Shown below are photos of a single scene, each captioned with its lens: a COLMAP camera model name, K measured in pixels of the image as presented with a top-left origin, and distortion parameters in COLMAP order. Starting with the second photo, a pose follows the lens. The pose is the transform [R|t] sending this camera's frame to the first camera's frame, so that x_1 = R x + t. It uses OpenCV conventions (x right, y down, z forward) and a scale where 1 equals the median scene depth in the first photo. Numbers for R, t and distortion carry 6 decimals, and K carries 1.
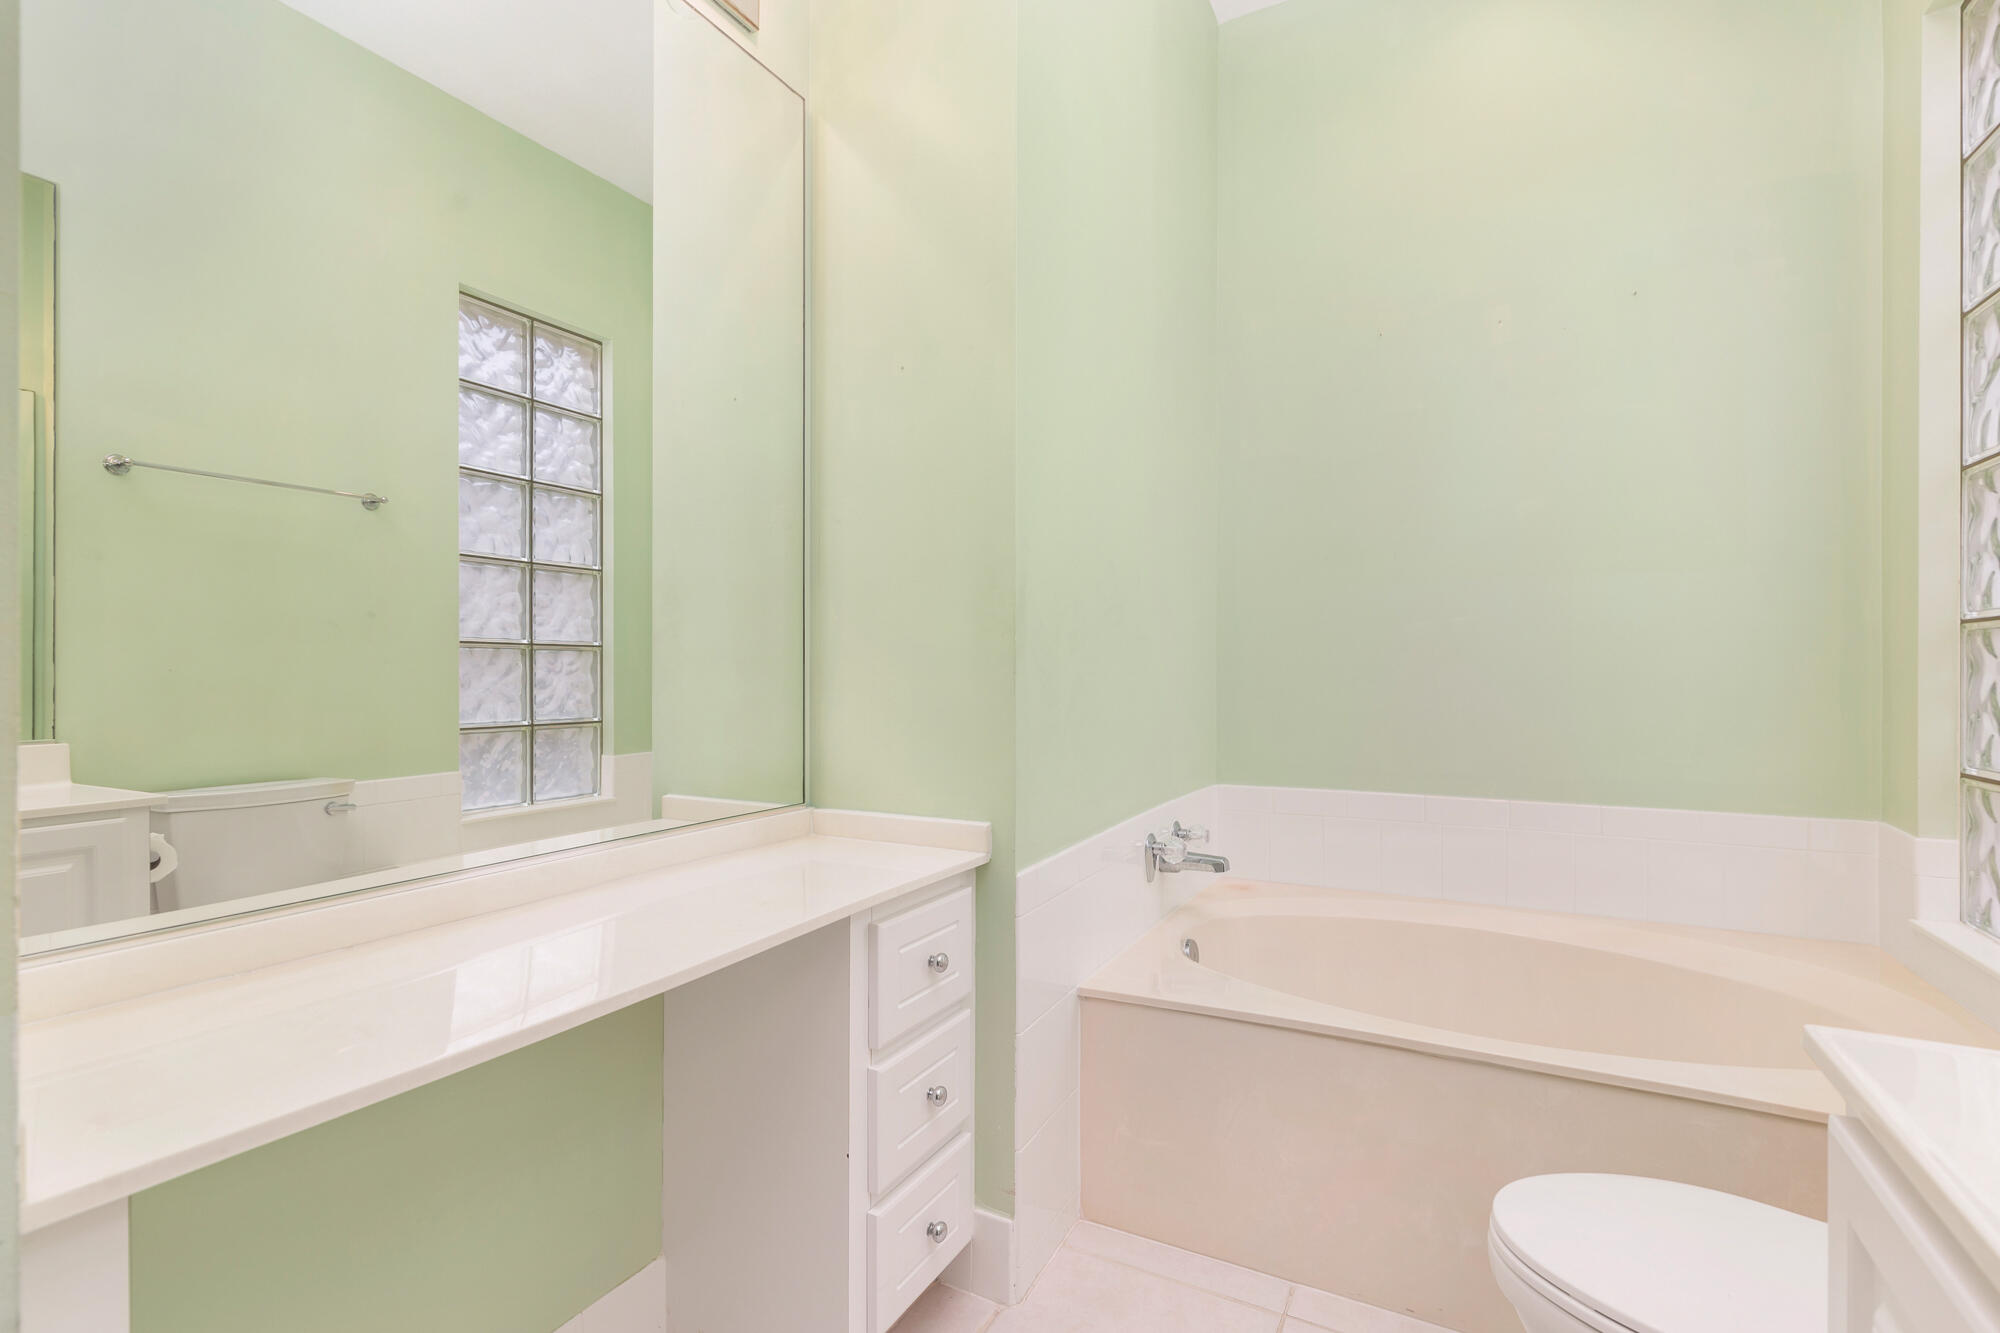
lens RADIAL K [[908.8, 0, 1001.2], [0, 908.8, 667.8], [0, 0, 1]] dist [0.004405, 0.000817]
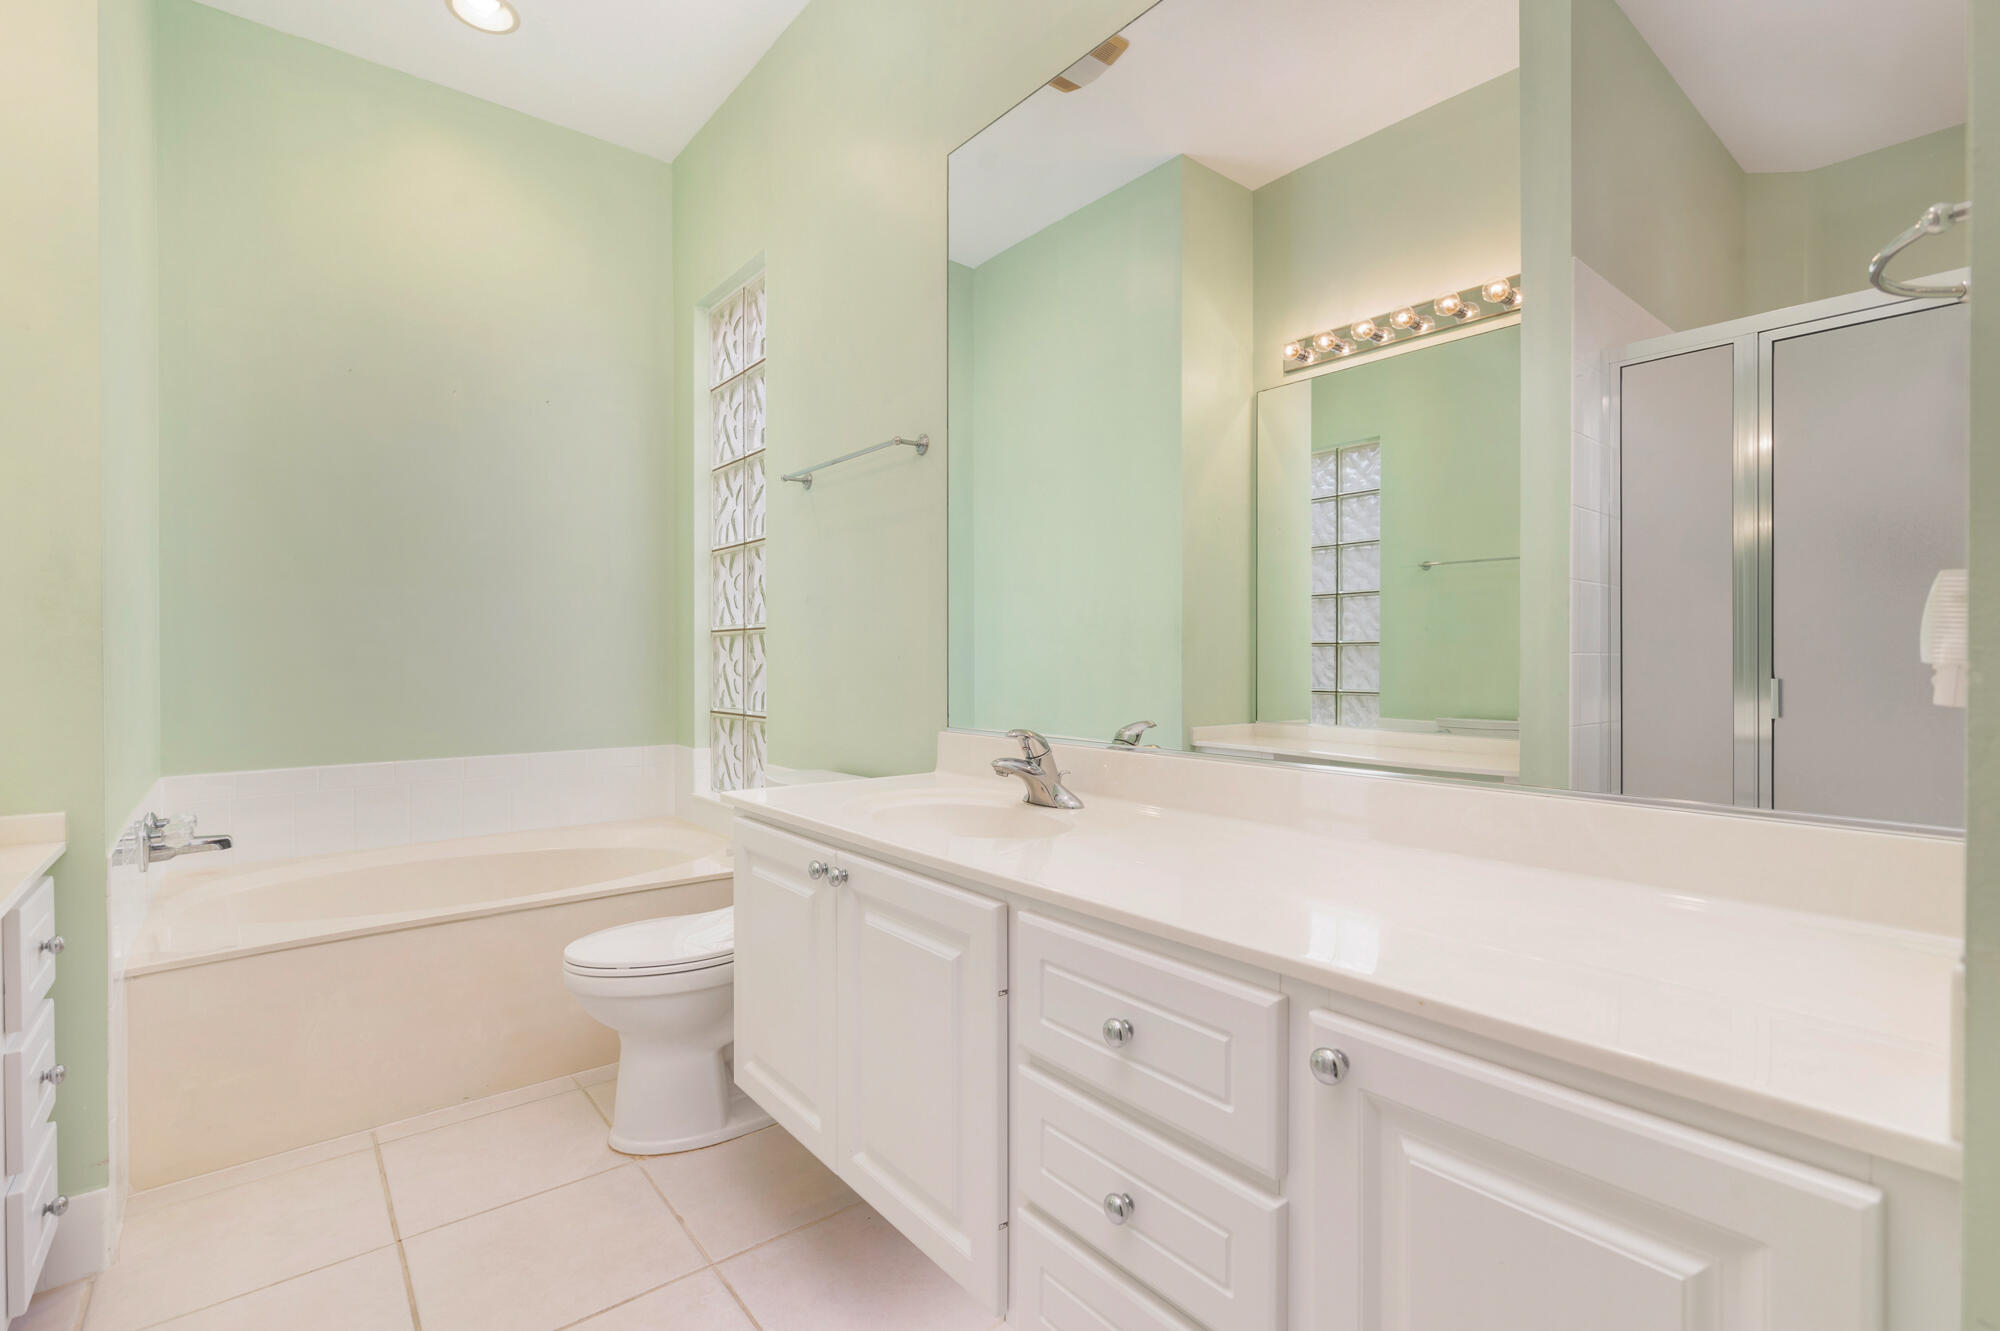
lens RADIAL K [[908.8, 0, 1001.5], [0, 908.8, 661.6], [0, 0, 1]] dist [0.004405, 0.000817]
pose [[0.389035, -0.009486, 0.921174, -0.478085], [0.008691, 0.999940, 0.006627, 0.005383], [-0.921182, 0.005428, 0.389094, -0.308593]]
